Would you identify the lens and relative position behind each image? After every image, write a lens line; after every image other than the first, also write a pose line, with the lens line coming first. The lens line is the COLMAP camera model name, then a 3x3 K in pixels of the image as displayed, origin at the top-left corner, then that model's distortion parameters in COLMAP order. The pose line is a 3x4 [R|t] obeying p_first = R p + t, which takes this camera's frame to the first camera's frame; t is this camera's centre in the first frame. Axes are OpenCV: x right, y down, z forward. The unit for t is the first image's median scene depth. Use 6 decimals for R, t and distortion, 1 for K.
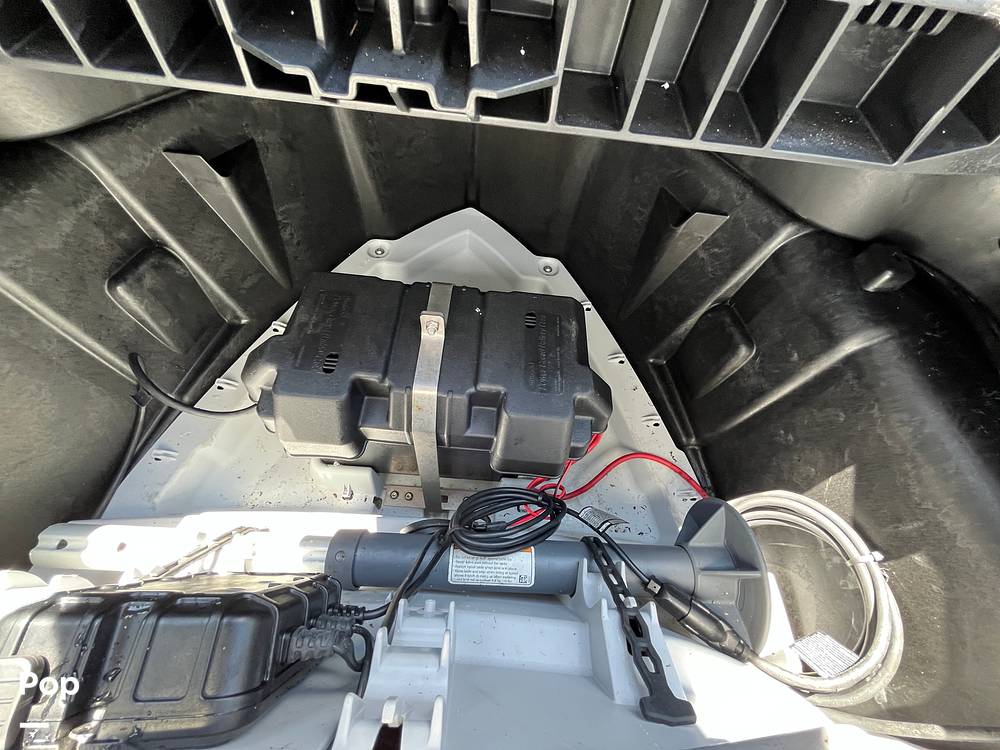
lens RADIAL K [[404.1, 0, 498.6], [0, 404.1, 372.7], [0, 0, 1]] dist [-0.004249, 0.000748]
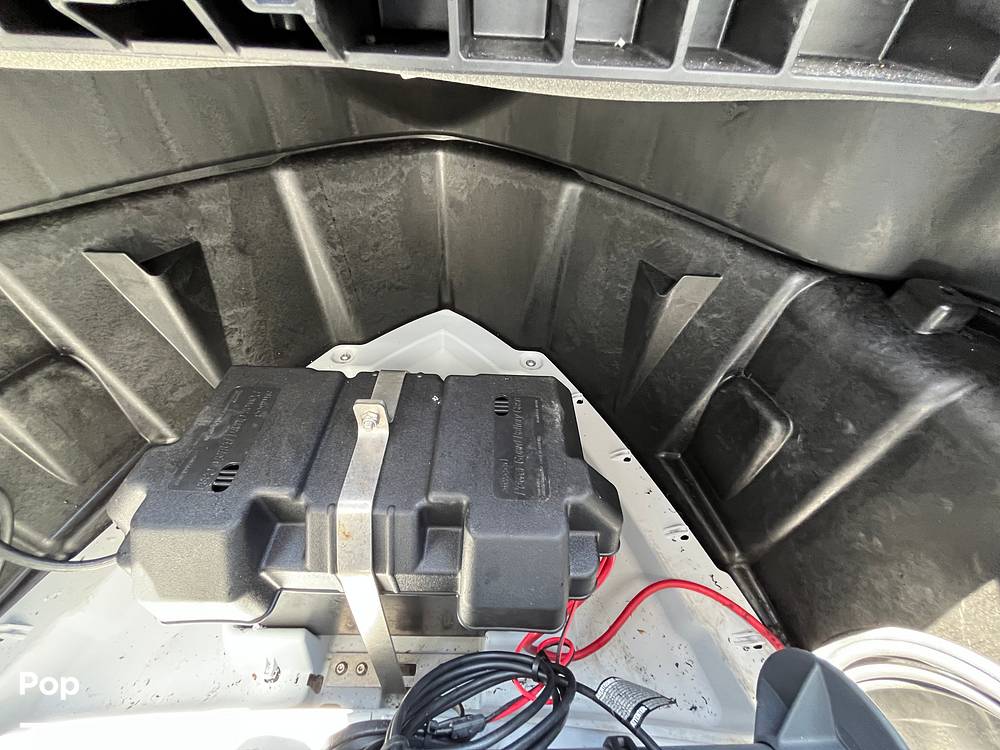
lens RADIAL K [[404.1, 0, 500.3], [0, 404.1, 375.7], [0, 0, 1]] dist [-0.004249, 0.000748]
pose [[0.997625, -0.068292, 0.008970, 0.065125], [0.068054, 0.957189, -0.281351, 0.030719], [0.010628, 0.281293, 0.959563, 0.205005]]
